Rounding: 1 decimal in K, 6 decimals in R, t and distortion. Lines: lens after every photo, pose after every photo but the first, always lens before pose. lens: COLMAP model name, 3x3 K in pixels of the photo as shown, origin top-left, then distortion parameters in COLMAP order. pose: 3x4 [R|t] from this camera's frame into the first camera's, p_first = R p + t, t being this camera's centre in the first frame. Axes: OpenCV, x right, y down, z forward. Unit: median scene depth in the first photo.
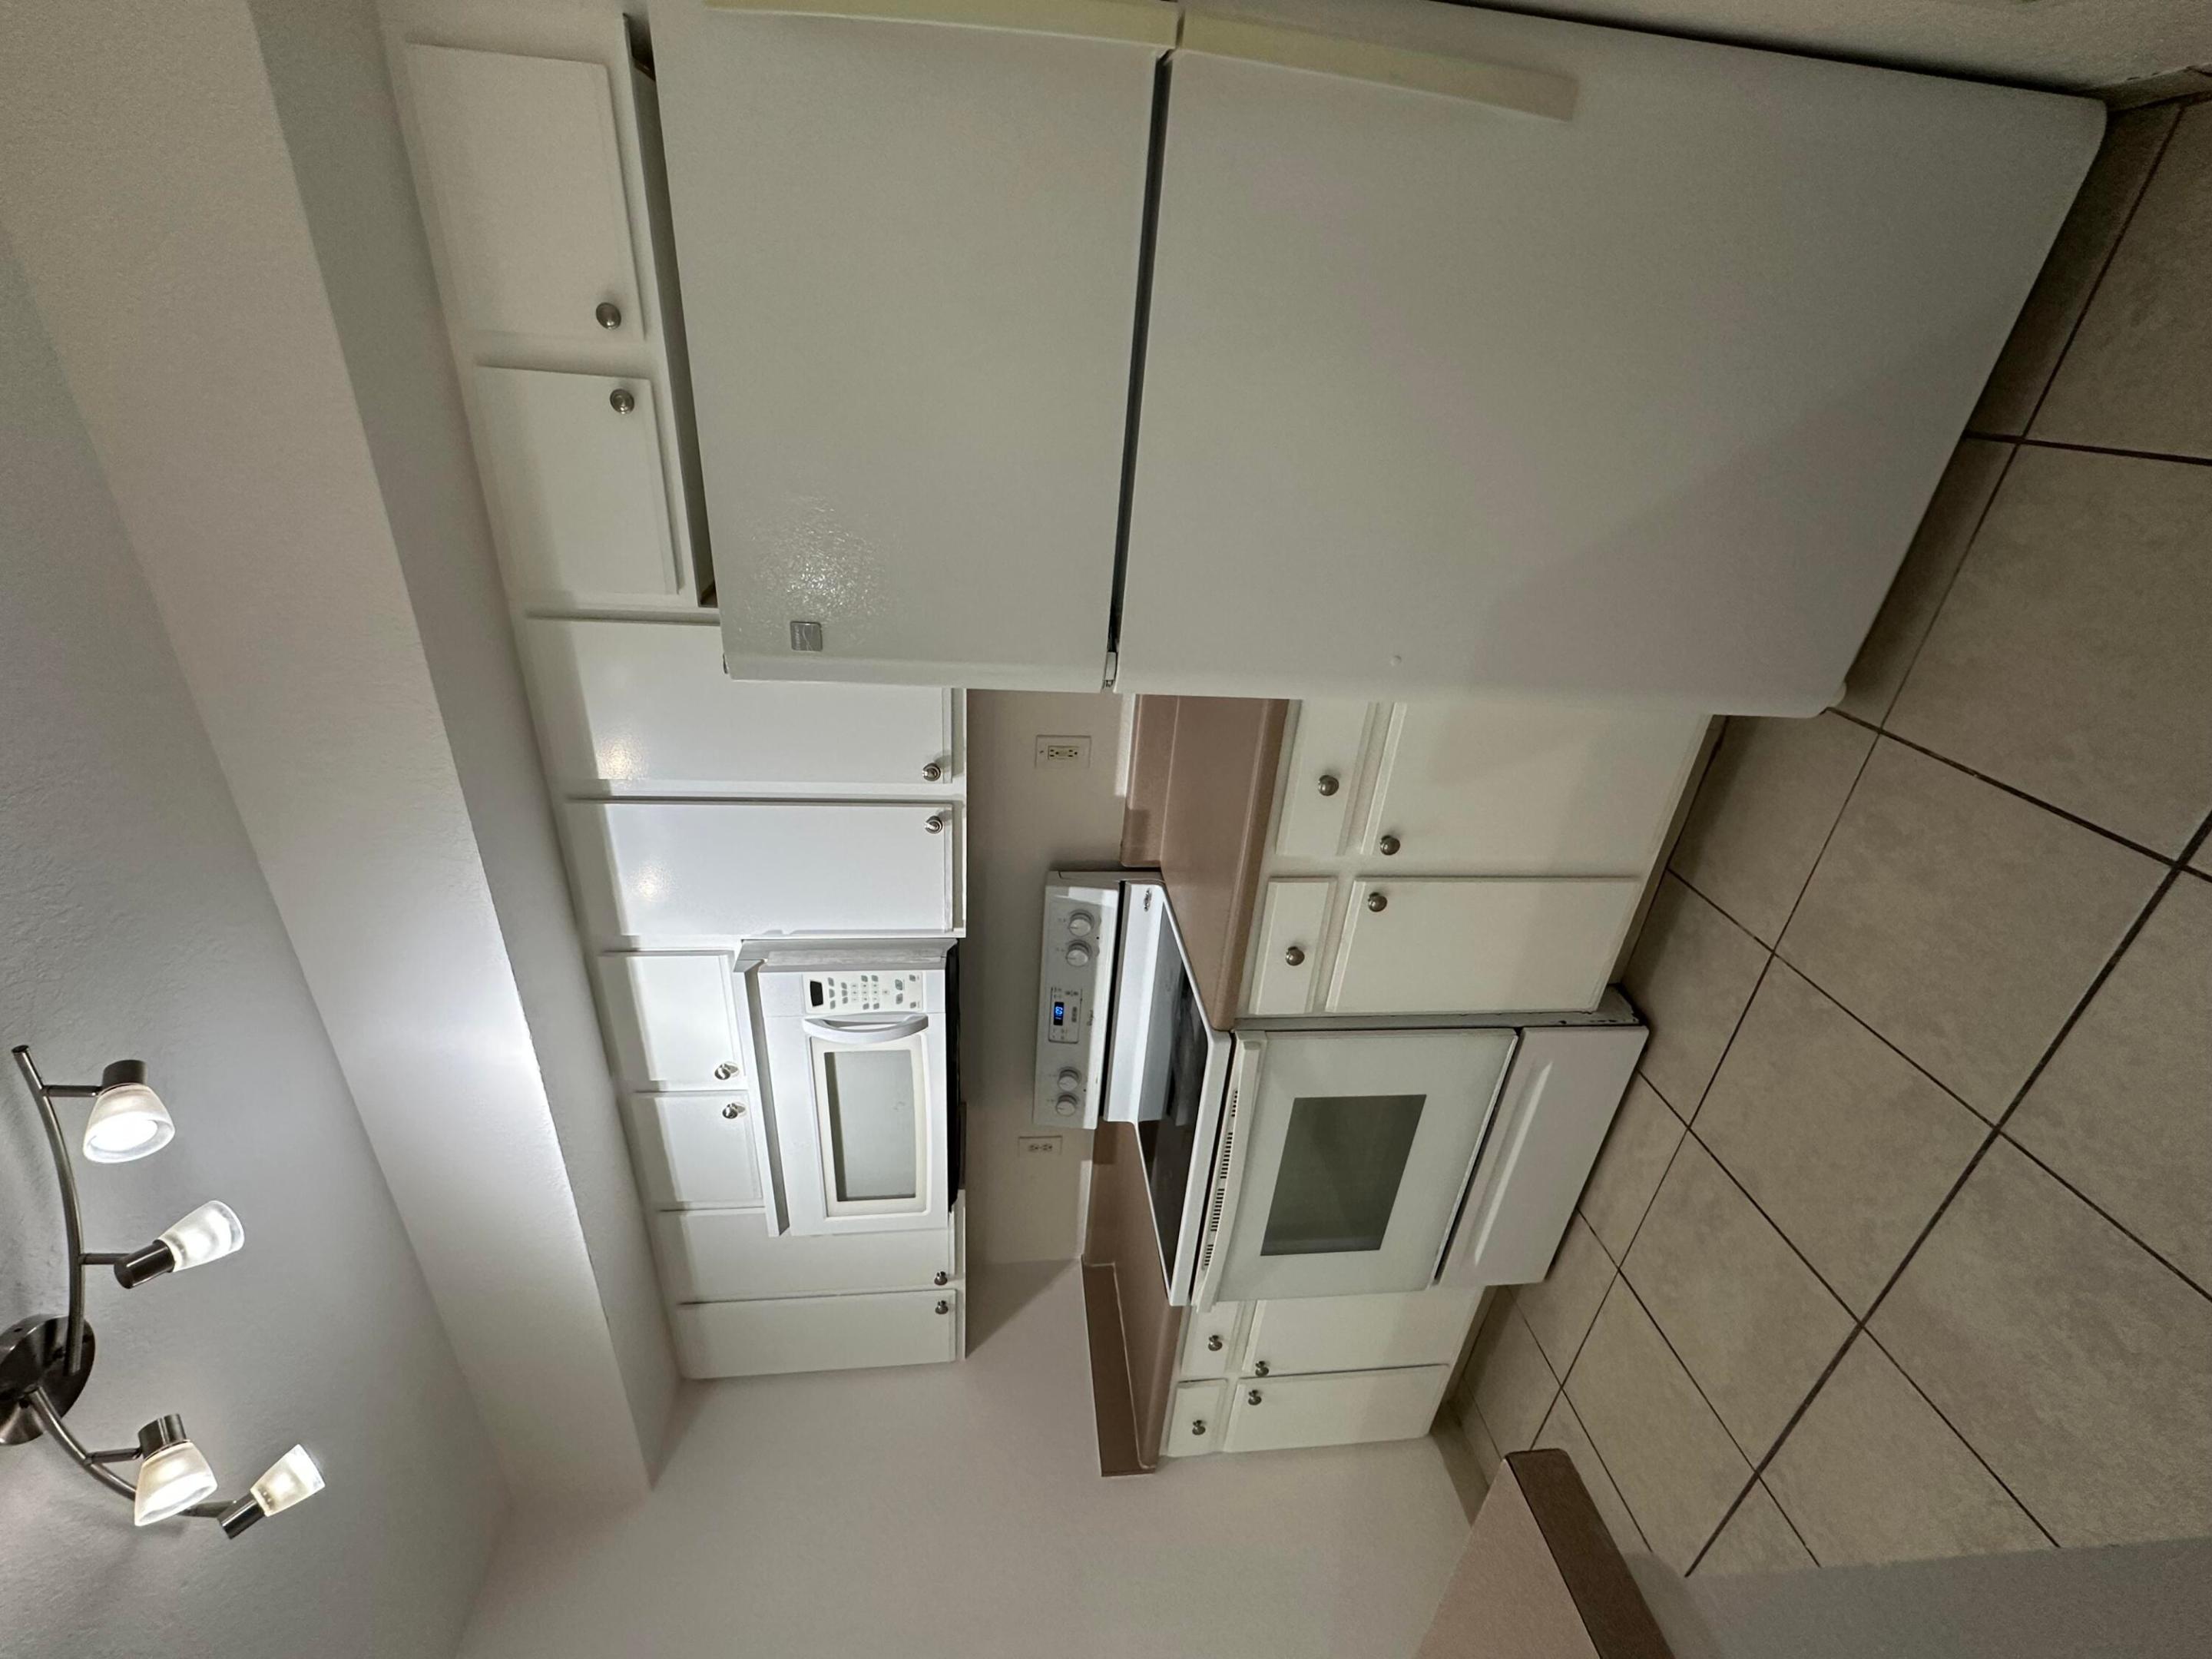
lens RADIAL K [[947.8, 0, 1108.7], [0, 947.8, 828.2], [0, 0, 1]] dist [-0.003439, 0.001159]
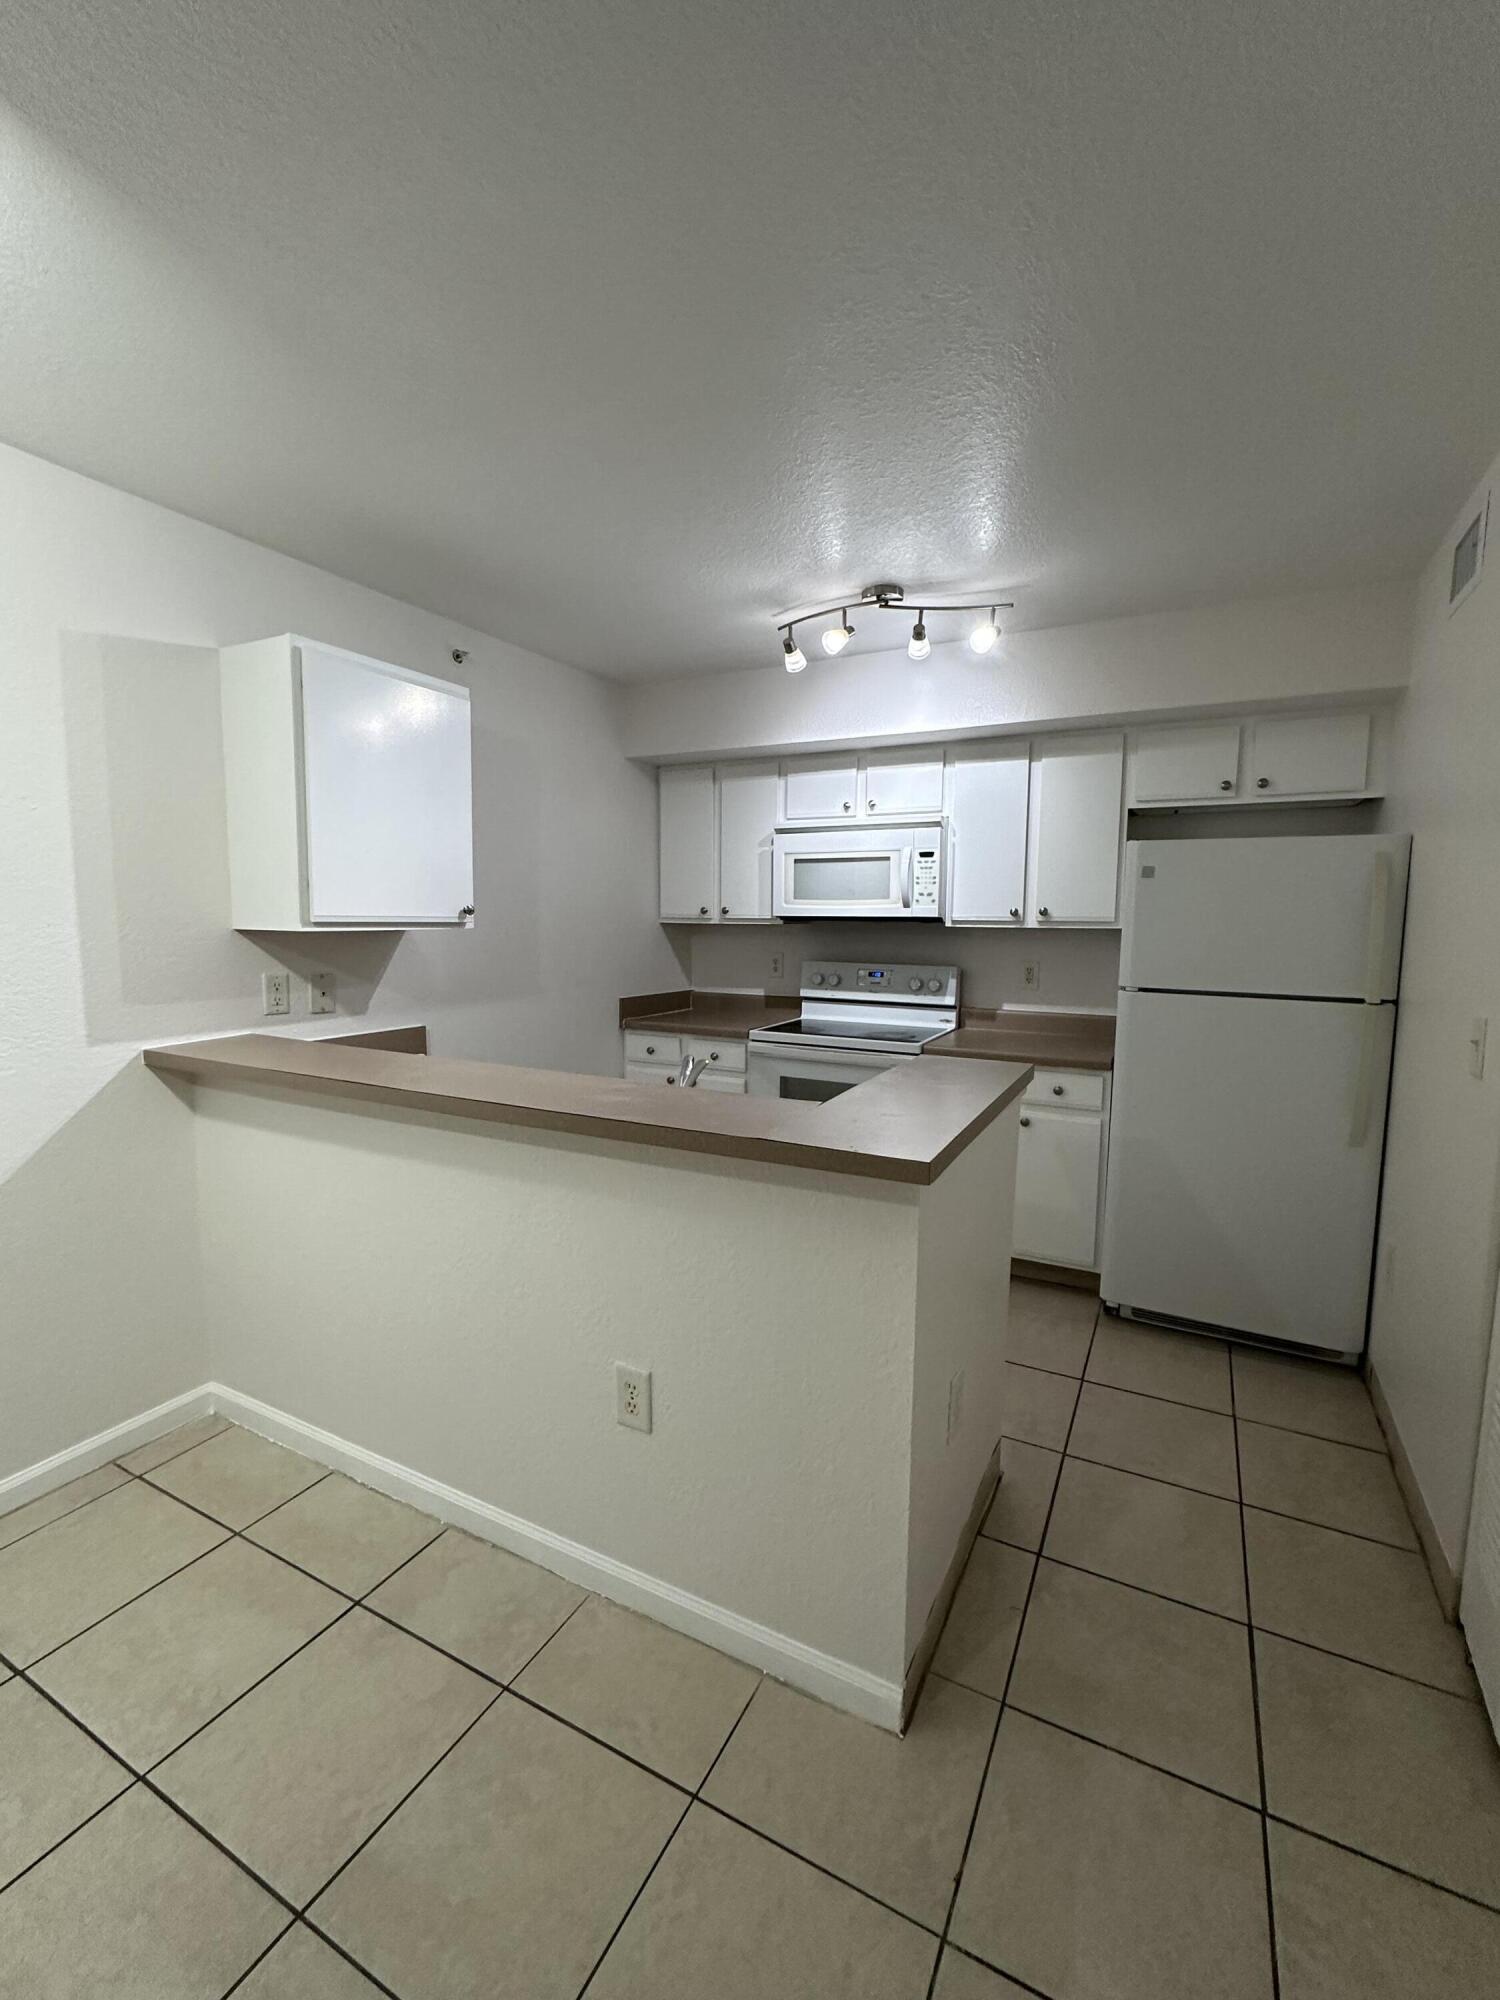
lens RADIAL K [[857.0, 0, 749.6], [0, 857.0, 1000.7], [0, 0, 1]] dist [-0.003439, 0.001159]
pose [[0.000708, 0.999194, -0.040135, 0.072270], [-0.999978, 0.000441, -0.006660, 0.501893], [-0.006637, 0.040139, 0.999172, -0.737255]]
